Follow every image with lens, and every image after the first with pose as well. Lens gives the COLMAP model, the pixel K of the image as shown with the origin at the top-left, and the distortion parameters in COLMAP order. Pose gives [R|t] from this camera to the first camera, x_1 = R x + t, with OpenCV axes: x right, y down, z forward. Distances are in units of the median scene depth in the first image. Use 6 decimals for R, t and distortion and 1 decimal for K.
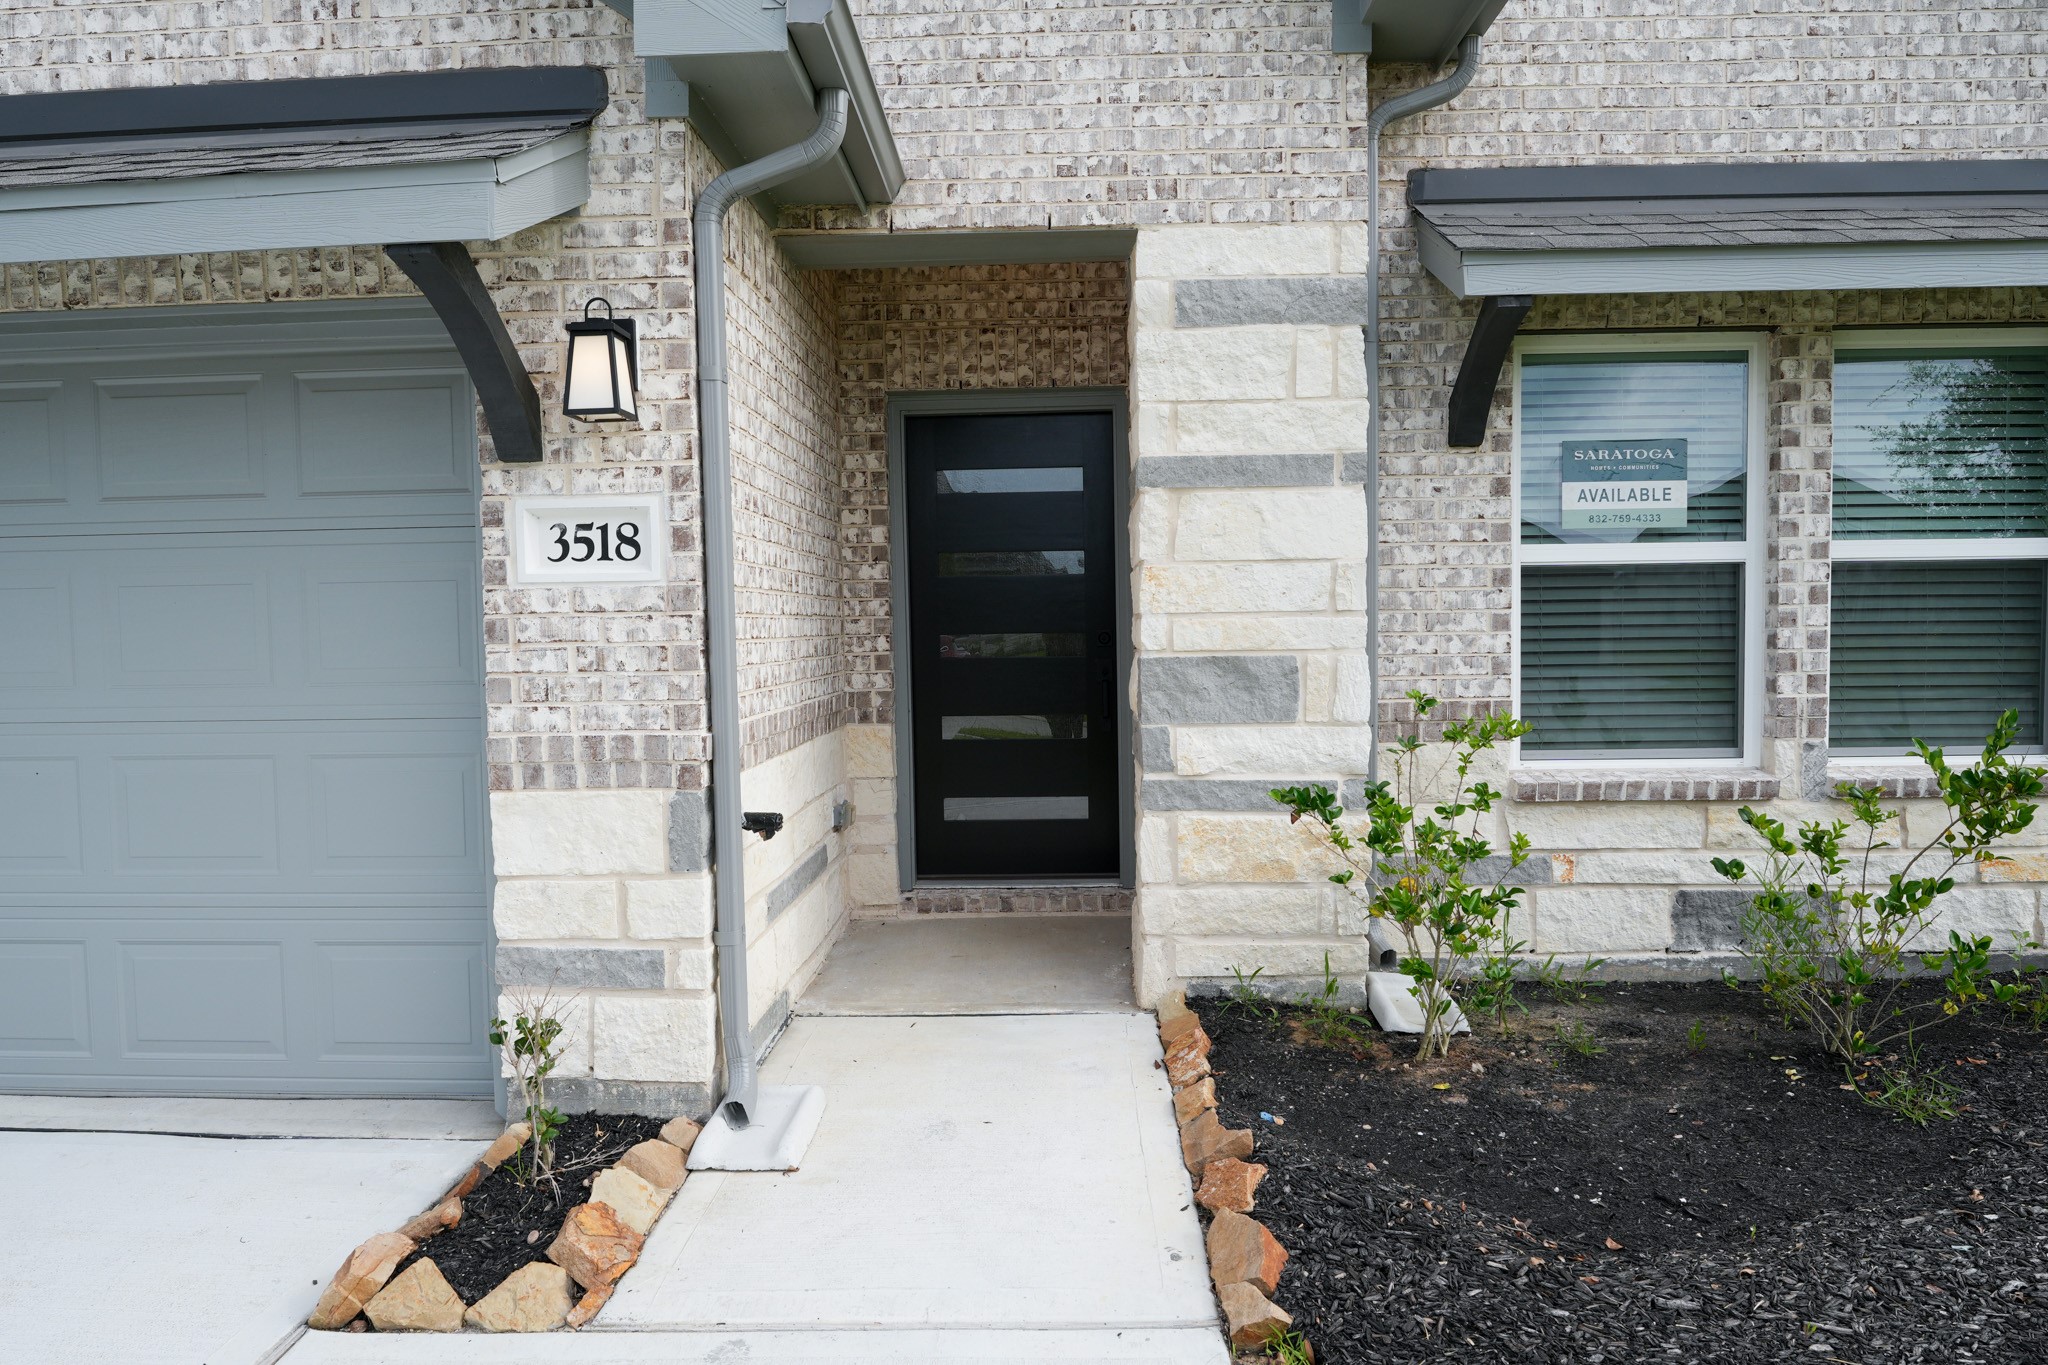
lens RADIAL K [[1286.7, 0, 1016.1], [0, 1286.7, 682.6], [0, 0, 1]] dist [-0.024020, -0.001729]
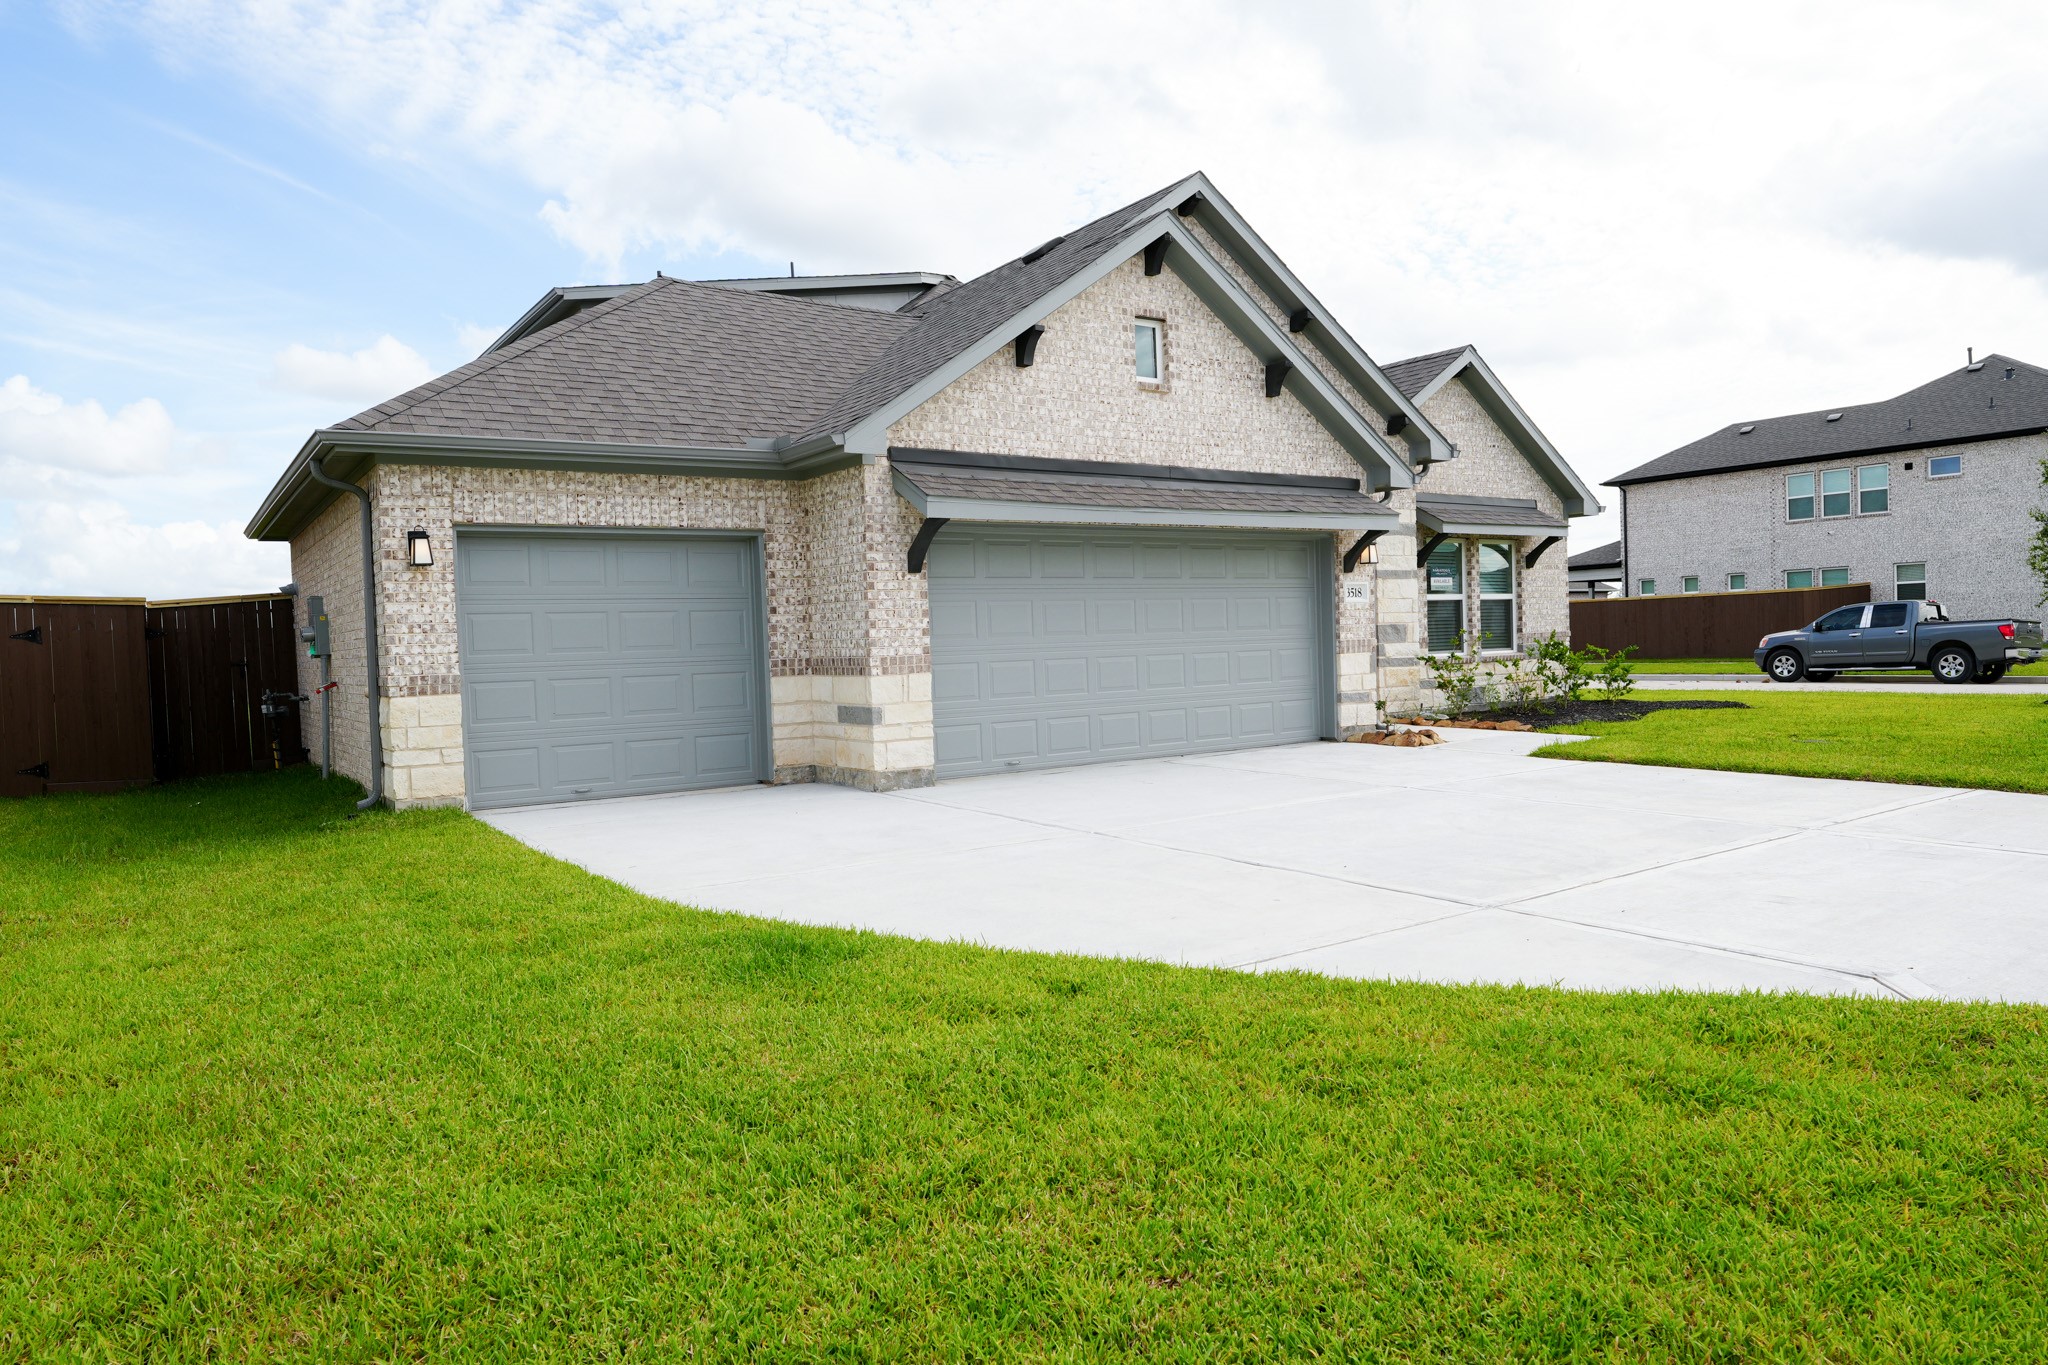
lens RADIAL K [[1286.7, 0, 1016.1], [0, 1286.7, 682.6], [0, 0, 1]] dist [-0.024020, -0.001729]
pose [[0.799831, -0.031504, 0.599398, -2.906607], [0.050400, 0.998620, -0.014766, 0.146149], [-0.598106, 0.042020, 0.800315, -1.288299]]
